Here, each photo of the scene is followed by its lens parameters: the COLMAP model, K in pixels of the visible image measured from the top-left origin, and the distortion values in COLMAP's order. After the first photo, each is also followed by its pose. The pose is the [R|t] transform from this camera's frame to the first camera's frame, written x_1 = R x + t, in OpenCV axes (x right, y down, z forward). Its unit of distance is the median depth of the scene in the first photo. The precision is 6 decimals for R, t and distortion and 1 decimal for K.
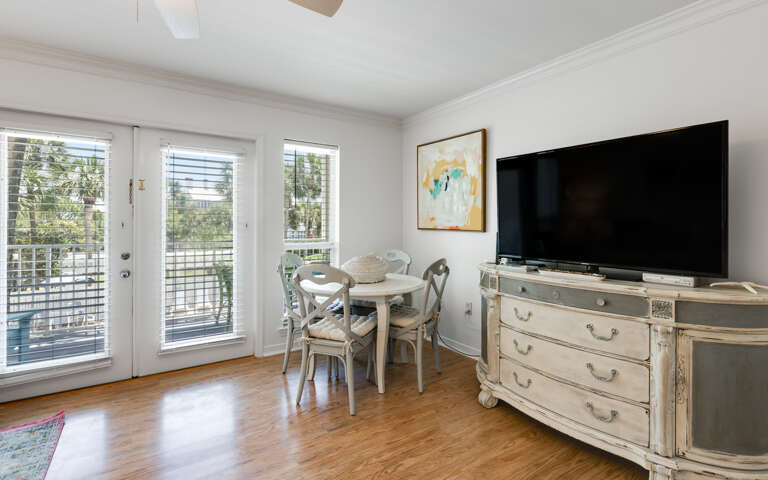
lens RADIAL K [[369.1, 0, 373.0], [0, 369.1, 229.7], [0, 0, 1]] dist [0.006787, -0.001812]
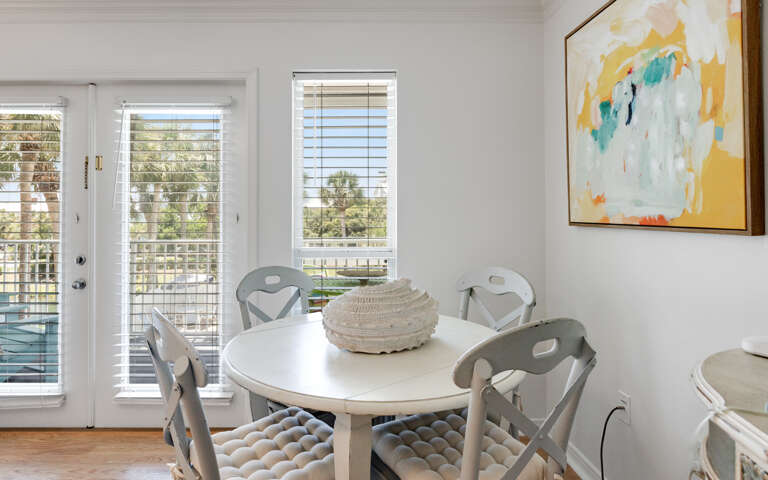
lens RADIAL K [[415.4, 0, 344.8], [0, 415.4, 215.8], [0, 0, 1]] dist [-0.000814, 0.002156]
pose [[0.833917, -0.010030, -0.551799, 0.204760], [-0.002048, 0.999772, -0.021267, -0.000863], [0.551887, 0.018865, 0.833706, 0.523542]]
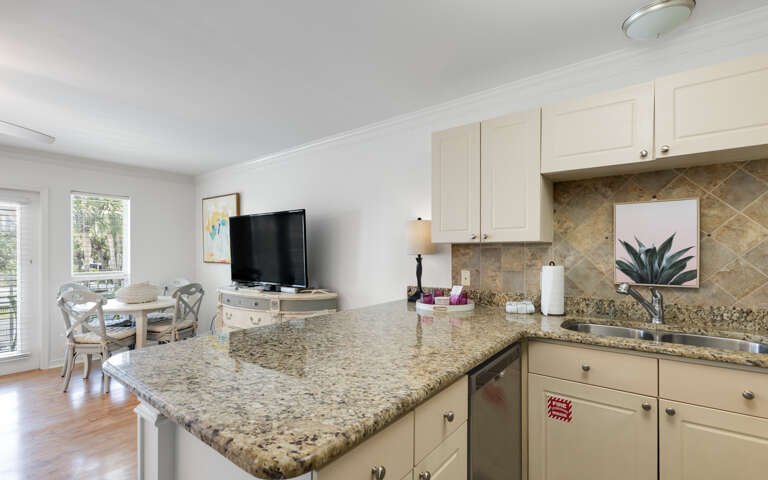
lens RADIAL K [[369.1, 0, 391.9], [0, 369.1, 253.8], [0, 0, 1]] dist [0.006787, -0.001812]
pose [[0.946639, -0.006430, 0.322232, 0.395534], [0.009808, 0.999913, -0.008861, -0.015656], [-0.322146, 0.011549, 0.946619, -0.547886]]
